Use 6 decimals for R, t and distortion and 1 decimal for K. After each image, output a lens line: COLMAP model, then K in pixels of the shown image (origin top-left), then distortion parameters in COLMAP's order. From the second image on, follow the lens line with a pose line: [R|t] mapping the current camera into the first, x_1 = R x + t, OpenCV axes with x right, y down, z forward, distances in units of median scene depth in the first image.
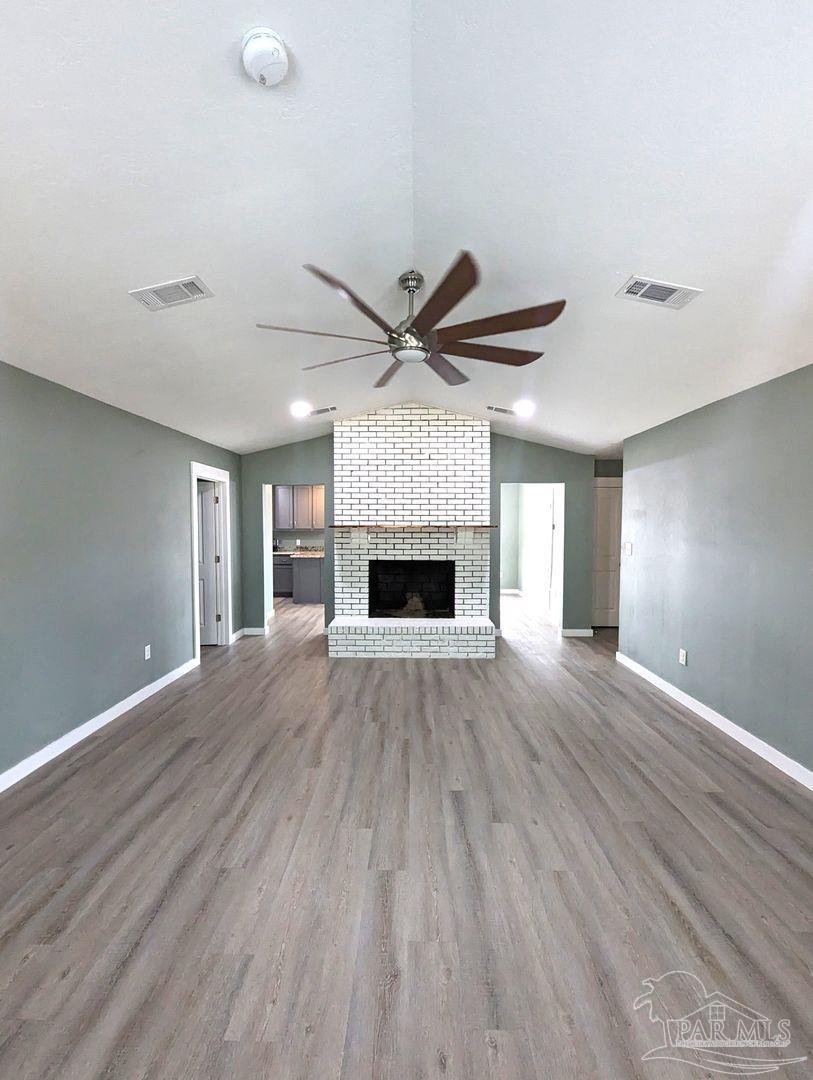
lens RADIAL K [[450.1, 0, 404.1], [0, 450.1, 543.3], [0, 0, 1]] dist [0.000556, -0.000136]
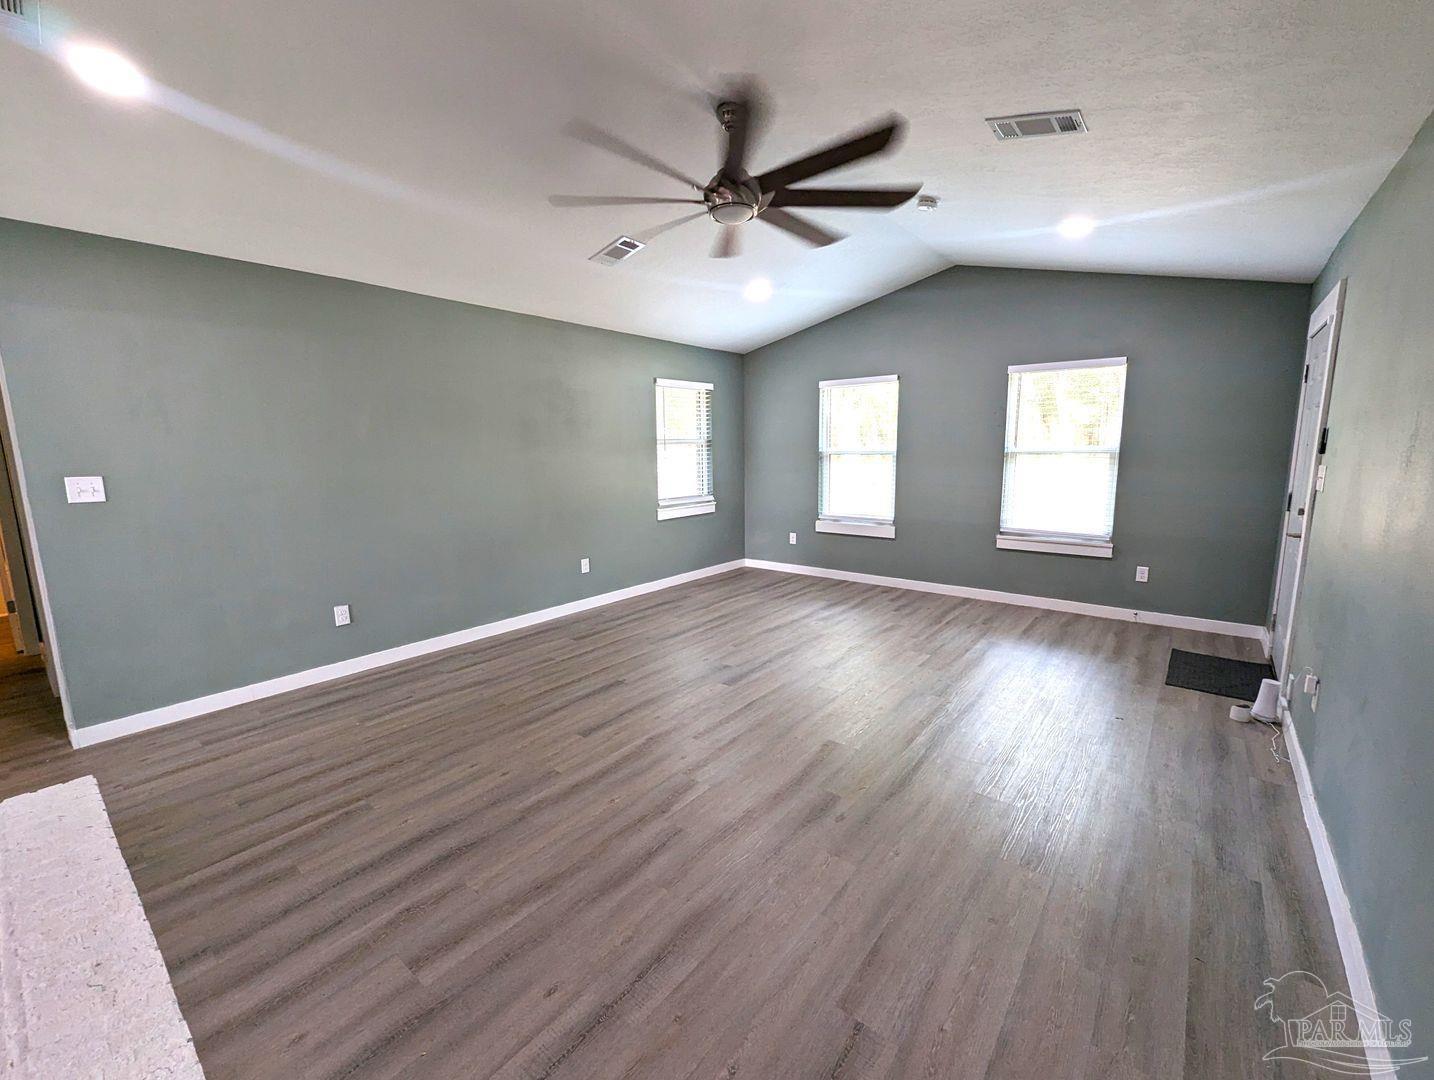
lens RADIAL K [[597.6, 0, 723.5], [0, 597.6, 544.0], [0, 0, 1]] dist [0.000556, -0.000136]
pose [[-0.794272, -0.094464, 0.600174, -0.347259], [0.032623, 0.979783, 0.197385, -0.028448], [-0.606687, 0.176357, -0.775132, 1.014231]]
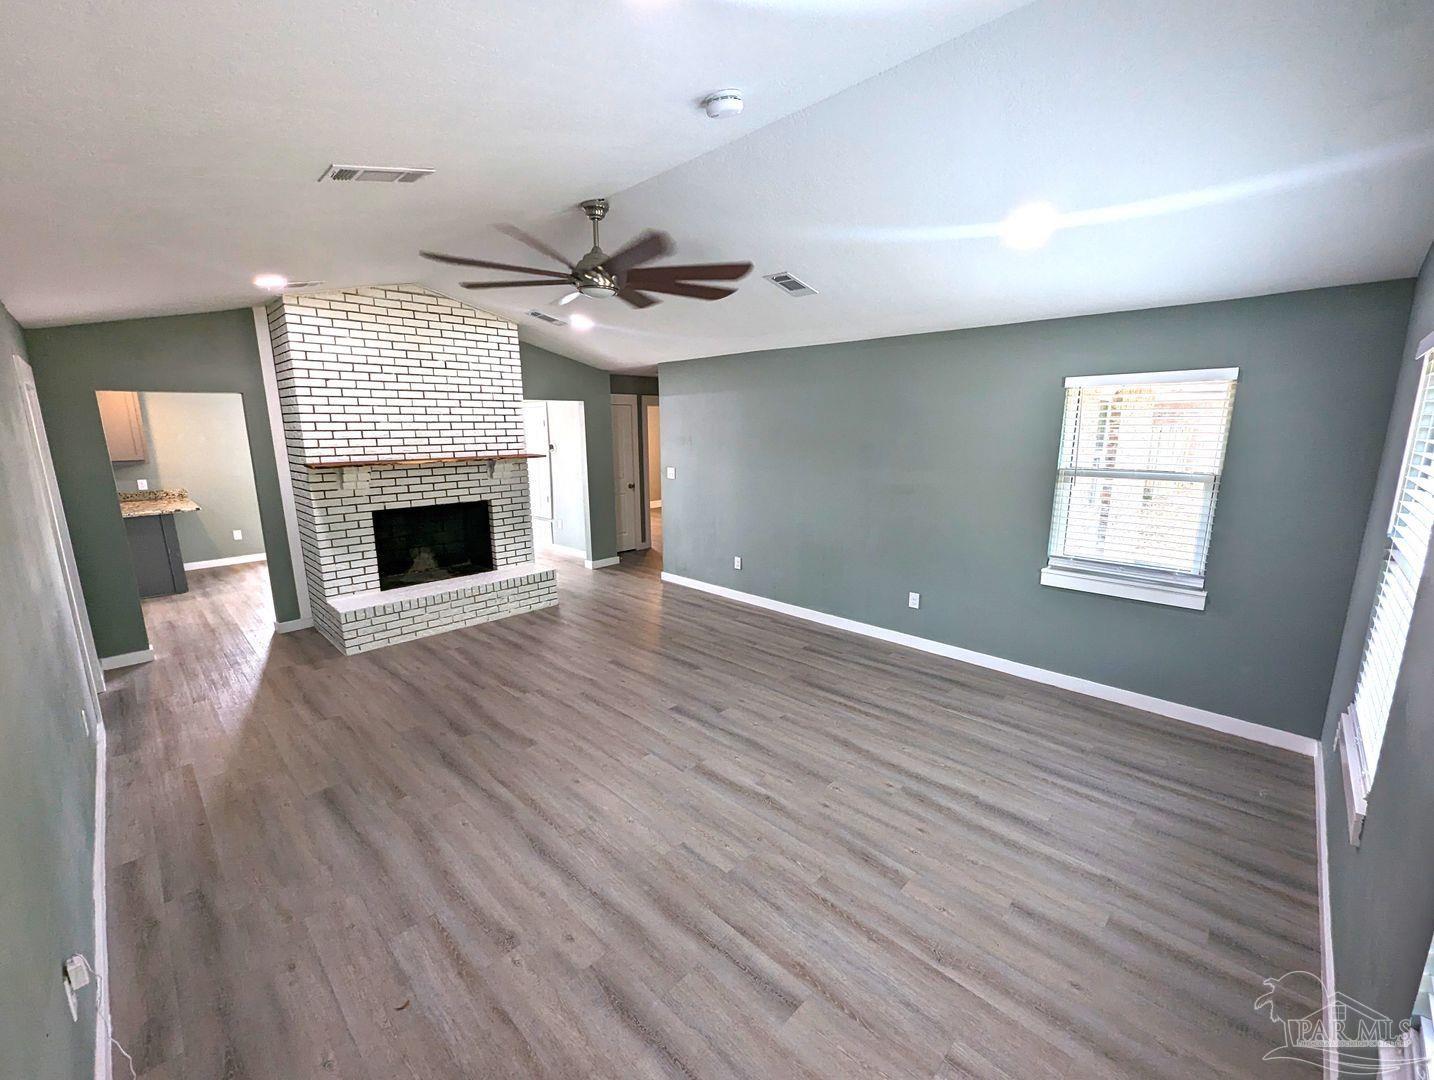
lens RADIAL K [[597.6, 0, 723.5], [0, 597.6, 544.0], [0, 0, 1]] dist [0.000556, -0.000136]
pose [[0.683663, -0.151042, 0.713996, -0.404192], [0.037863, 0.984372, 0.171984, -0.055901], [-0.728815, -0.090545, 0.678698, -0.041027]]
